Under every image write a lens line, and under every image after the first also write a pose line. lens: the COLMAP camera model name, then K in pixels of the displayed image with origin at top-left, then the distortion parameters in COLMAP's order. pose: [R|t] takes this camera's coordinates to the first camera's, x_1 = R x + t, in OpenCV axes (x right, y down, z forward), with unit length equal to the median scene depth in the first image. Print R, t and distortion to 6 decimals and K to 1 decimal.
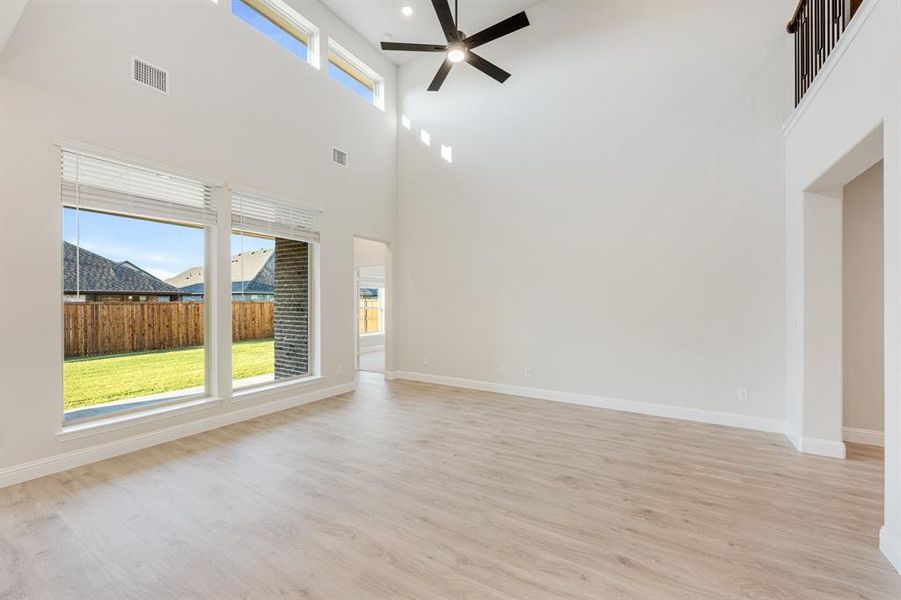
lens RADIAL K [[359.7, 0, 449.7], [0, 359.7, 308.0], [0, 0, 1]] dist [-0.001792, 0.000577]
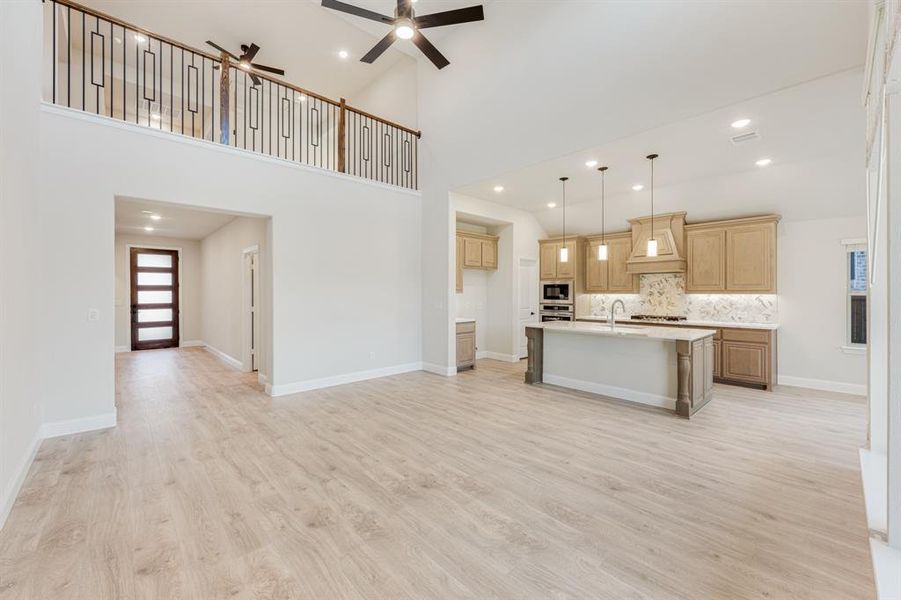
lens RADIAL K [[359.7, 0, 453.2], [0, 359.7, 291.8], [0, 0, 1]] dist [-0.001792, 0.000577]
pose [[-0.968135, 0.000497, 0.250428, -0.336357], [0.004604, 0.999864, 0.015814, -0.032906], [-0.250386, 0.016463, -0.968006, 1.854443]]
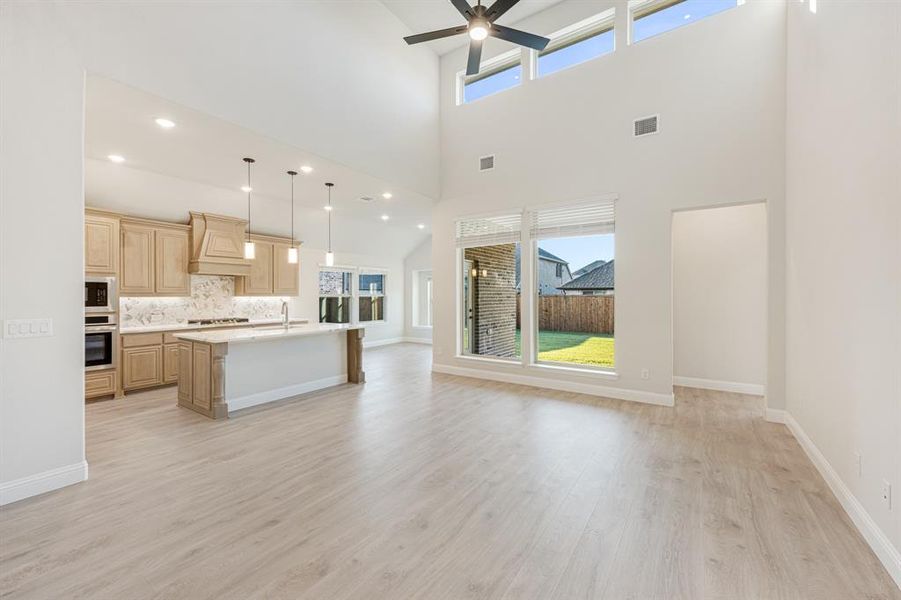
lens RADIAL K [[359.7, 0, 445.1], [0, 359.7, 292.6], [0, 0, 1]] dist [-0.001792, 0.000577]
pose [[-0.047667, -0.007315, -0.998836, 0.948755], [-0.016025, 0.999850, -0.006558, -0.012169], [0.998735, 0.015694, -0.047777, 0.940518]]
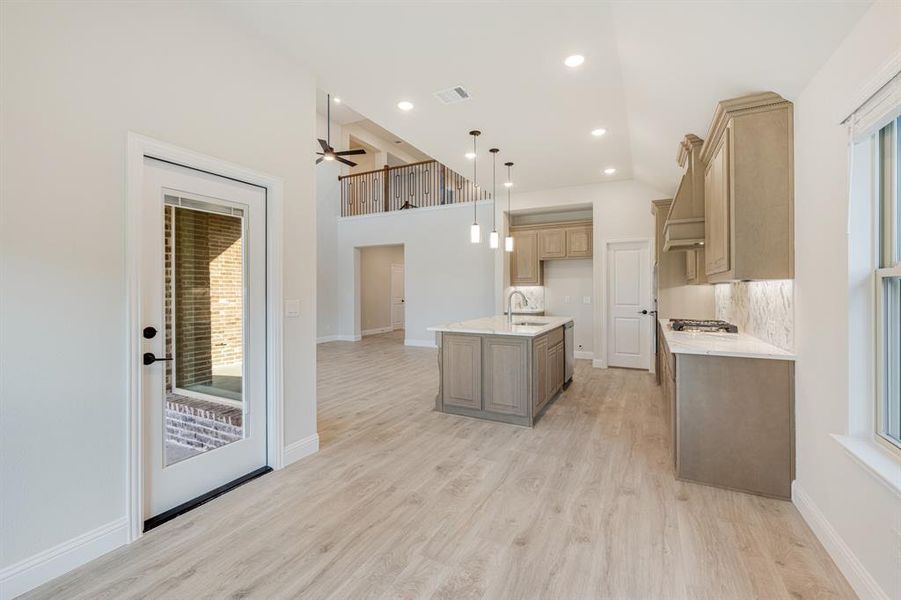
lens RADIAL K [[400.5, 0, 446.0], [0, 400.5, 293.8], [0, 0, 1]] dist [-0.000299, -0.000084]
pose [[-0.085054, -0.022260, 0.996128, -2.115581], [0.017775, 0.999557, 0.023854, 0.011536], [-0.996218, 0.019735, -0.084620, 0.522441]]
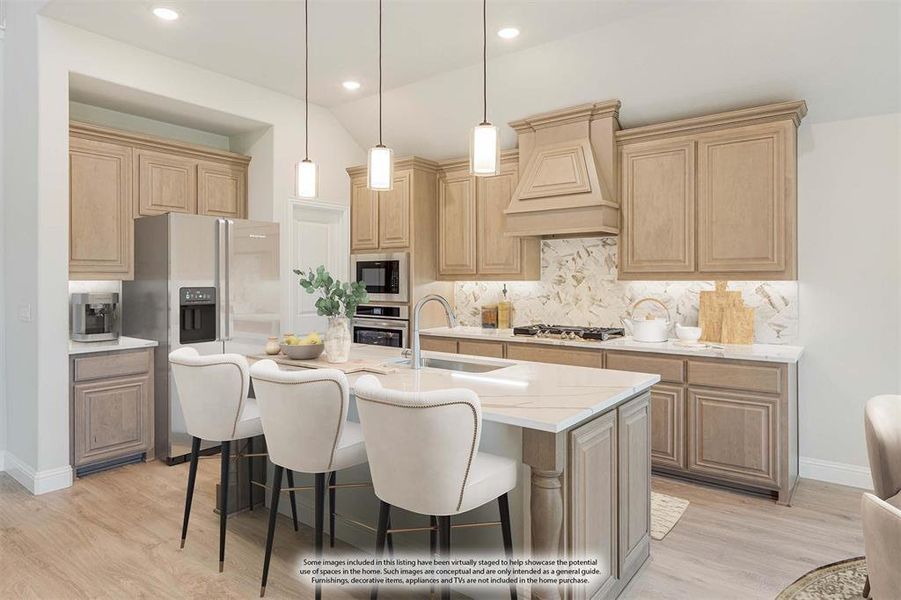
lens RADIAL K [[531.2, 0, 432.4], [0, 531.2, 278.5], [0, 0, 1]] dist [-0.007843, 0.003970]
pose [[-0.994116, 0.002731, 0.108286, -0.741327], [0.004431, 0.999871, 0.015454, -0.012571], [-0.108230, 0.015843, -0.994000, 1.031762]]
